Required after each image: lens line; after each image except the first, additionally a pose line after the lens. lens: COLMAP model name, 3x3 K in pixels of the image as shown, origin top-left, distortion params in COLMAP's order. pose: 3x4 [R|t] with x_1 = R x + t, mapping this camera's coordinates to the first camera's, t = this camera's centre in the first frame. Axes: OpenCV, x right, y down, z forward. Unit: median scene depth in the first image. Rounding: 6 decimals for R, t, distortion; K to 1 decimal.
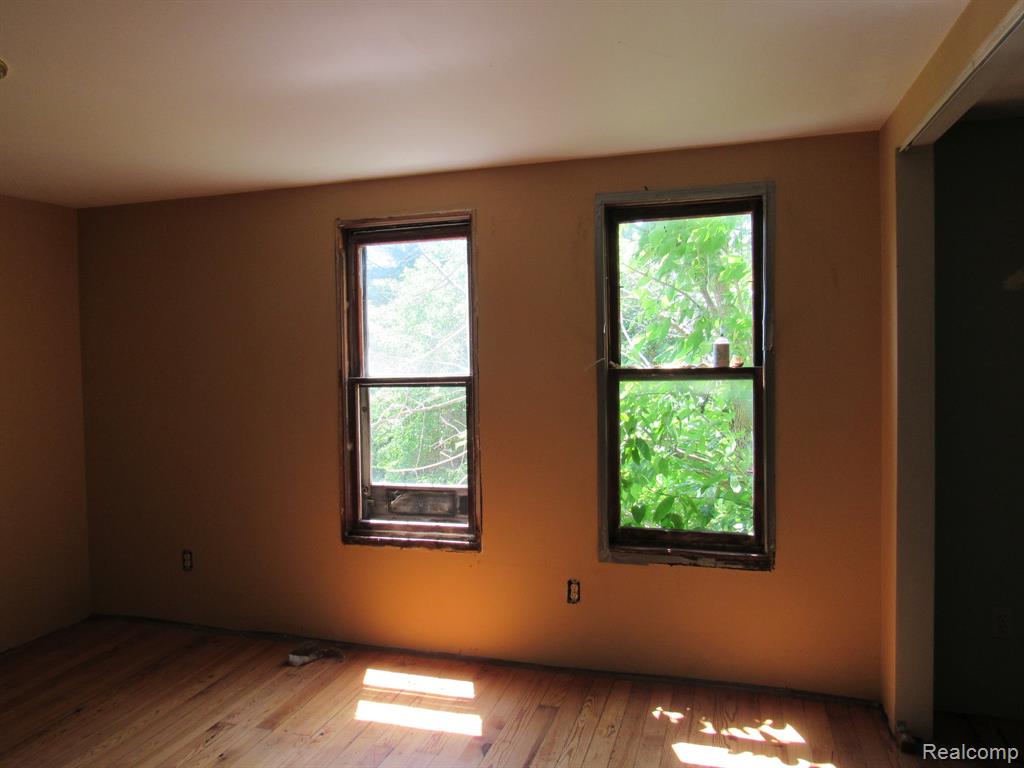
lens RADIAL K [[737.6, 0, 512.0], [0, 737.6, 384.0], [0, 0, 1]] dist [-0.054367, 0.004551]
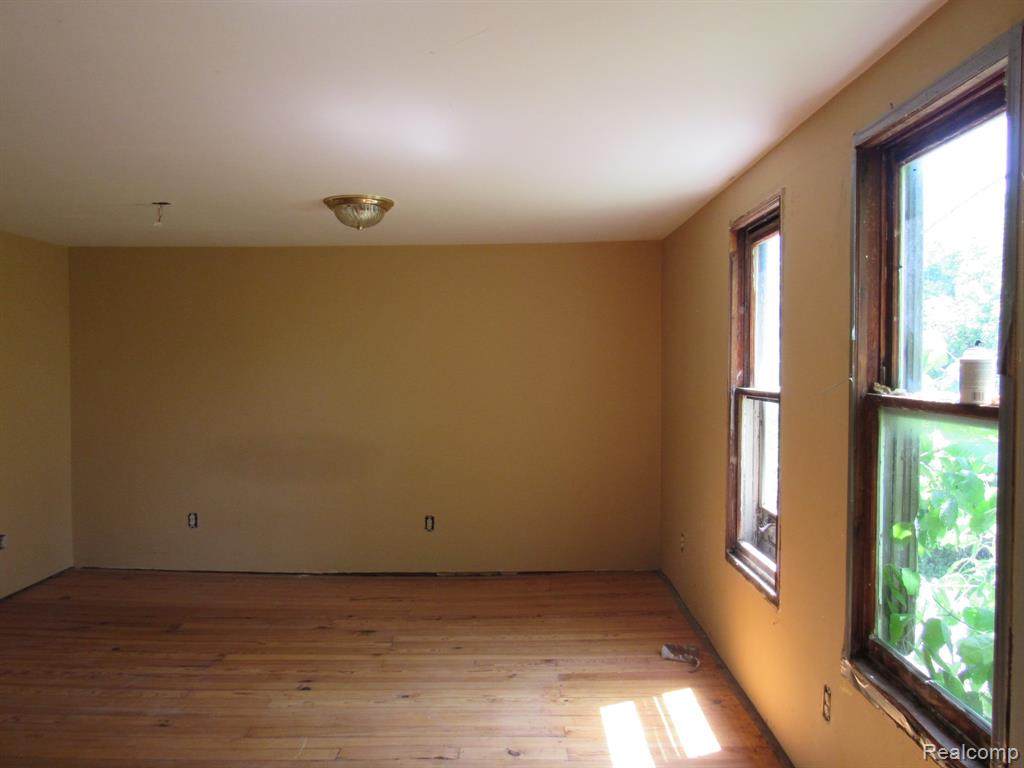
lens RADIAL K [[737.7, 0, 503.3], [0, 737.7, 384.8], [0, 0, 1]] dist [-0.025714, 0.035365]
pose [[0.265606, 0.049140, -0.962828, 0.701307], [-0.039809, 0.998407, 0.039975, -0.044063], [0.963259, 0.027712, 0.267139, 0.522259]]
